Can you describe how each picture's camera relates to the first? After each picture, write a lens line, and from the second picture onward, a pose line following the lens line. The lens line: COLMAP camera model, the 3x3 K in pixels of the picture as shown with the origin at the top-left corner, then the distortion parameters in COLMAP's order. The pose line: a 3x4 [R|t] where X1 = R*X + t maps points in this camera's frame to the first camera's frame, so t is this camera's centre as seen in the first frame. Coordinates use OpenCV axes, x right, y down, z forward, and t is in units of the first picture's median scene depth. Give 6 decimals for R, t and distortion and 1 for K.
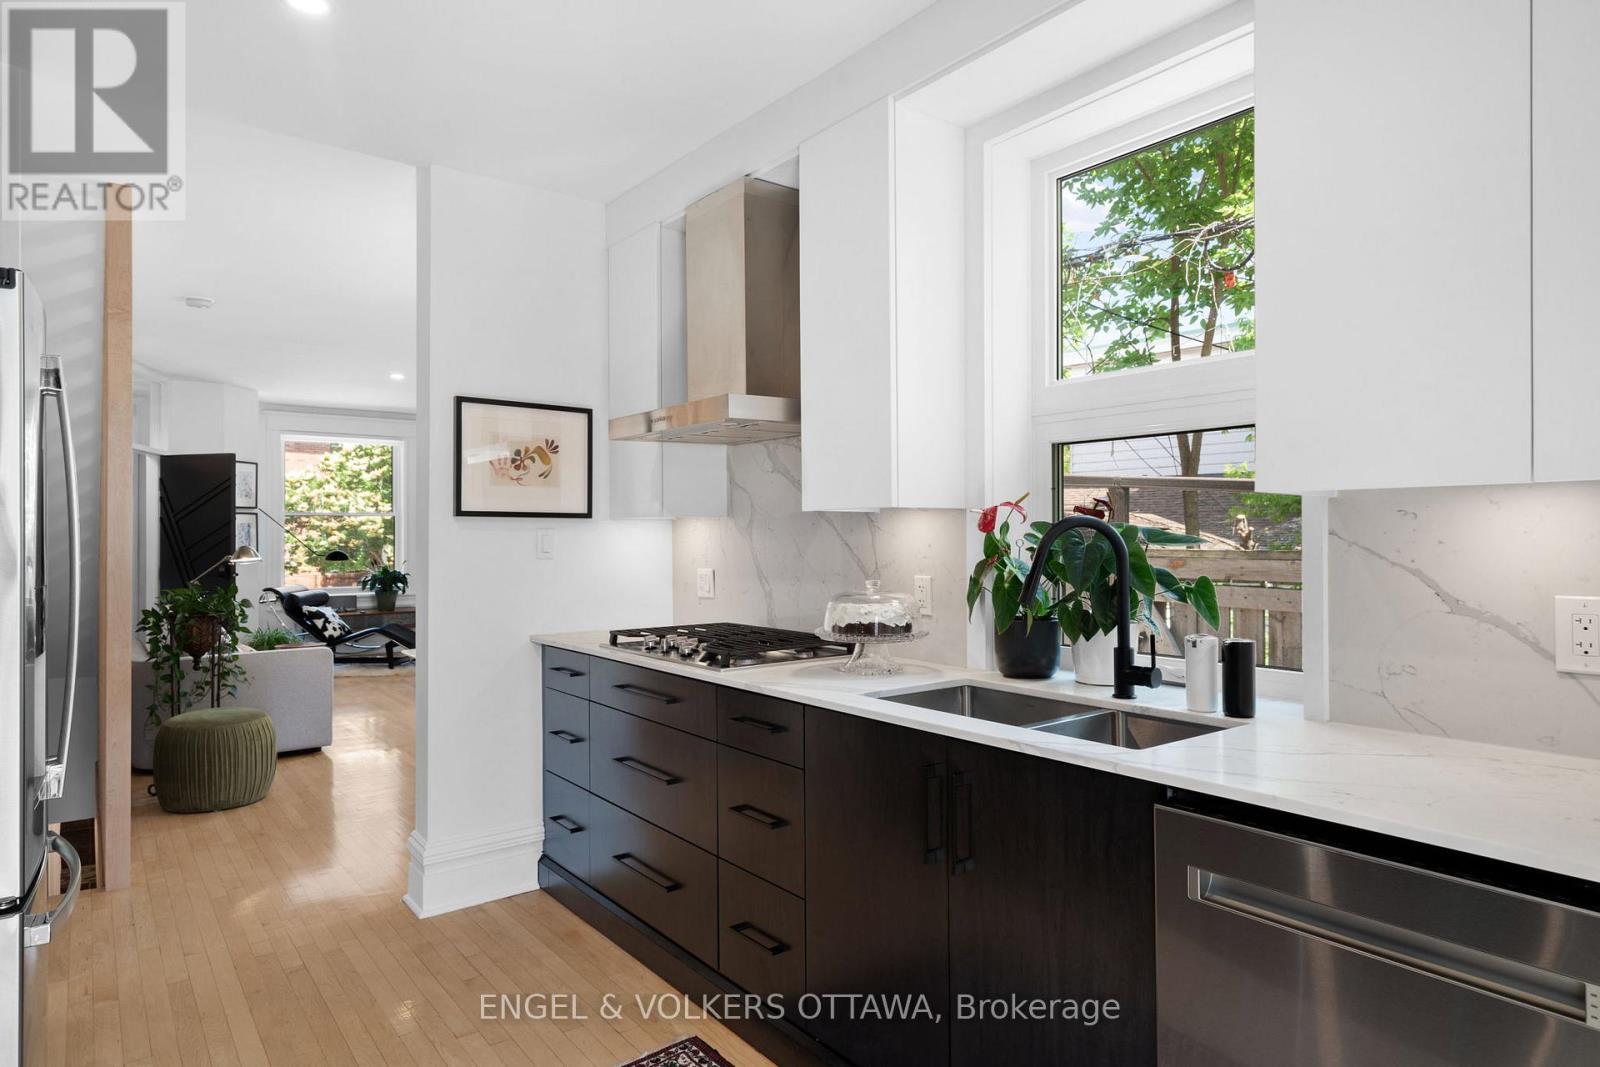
lens RADIAL K [[915.4, 0, 800.0], [0, 915.4, 533.5], [0, 0, 1]] dist [0.000580, 0.000249]
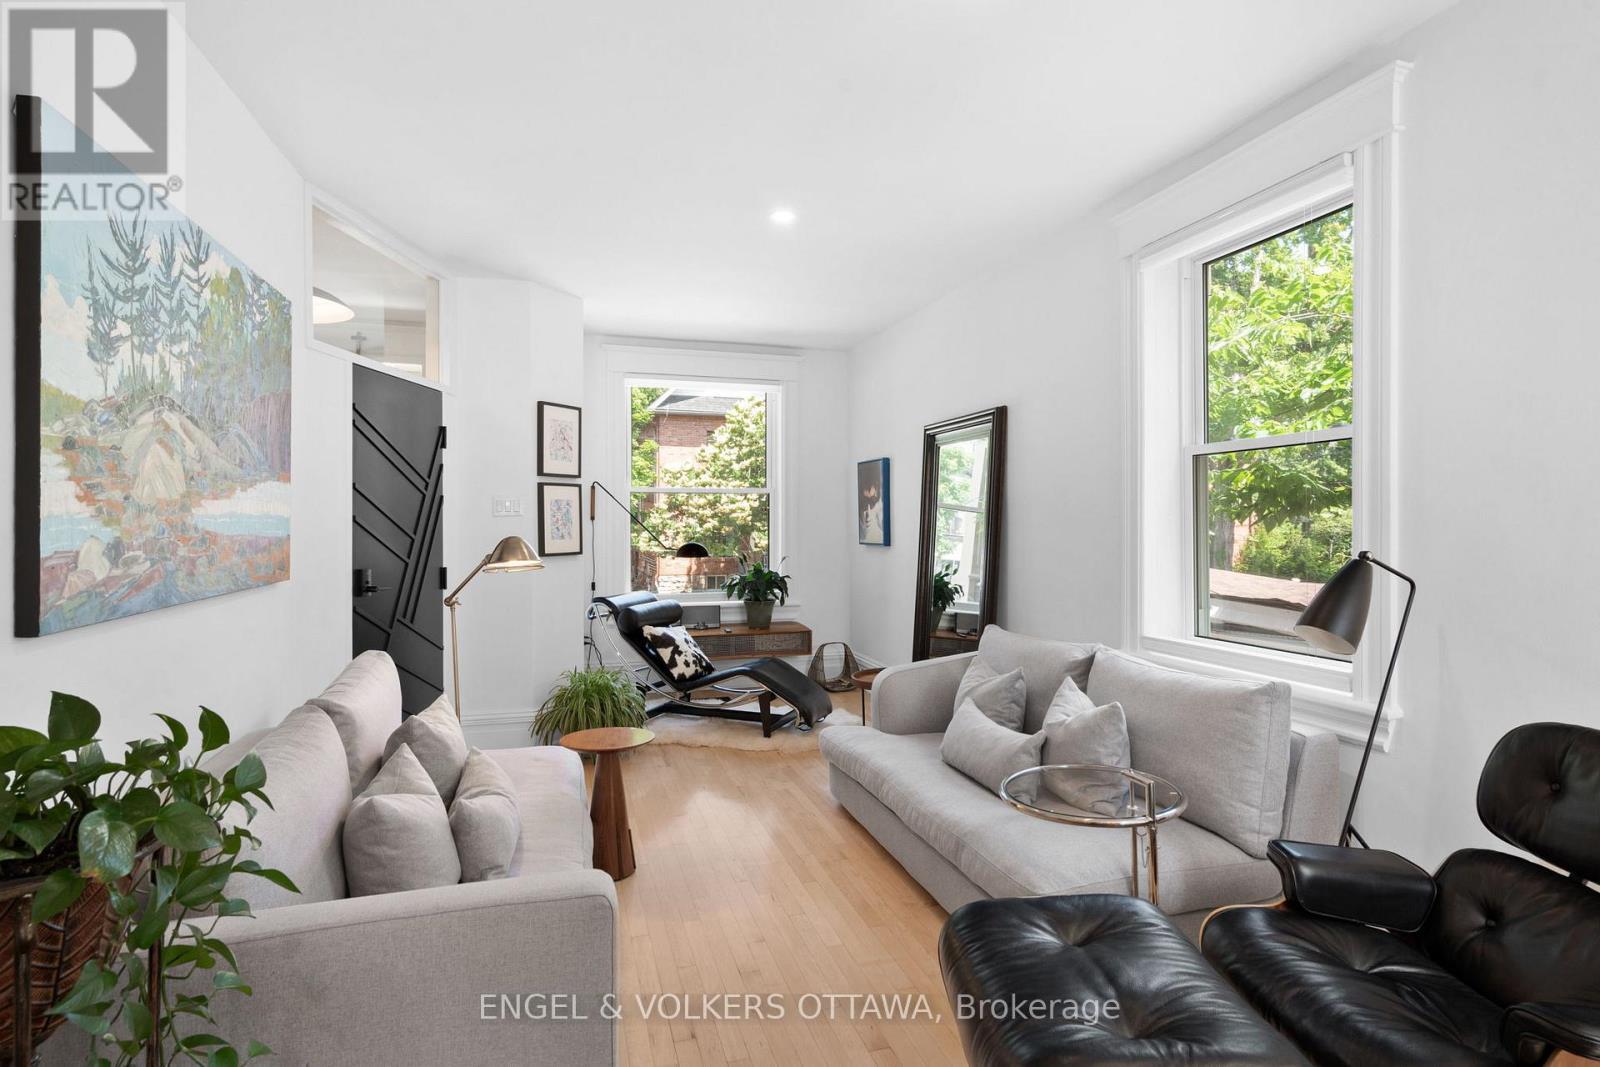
lens RADIAL K [[757.4, 0, 800.0], [0, 757.4, 533.5], [0, 0, 1]] dist [0.000620, 0.000301]
pose [[0.935714, 0.007998, -0.352668, -0.218792], [-0.003083, 0.999890, 0.014494, 0.003920], [0.352746, -0.012475, 0.935636, 0.470544]]
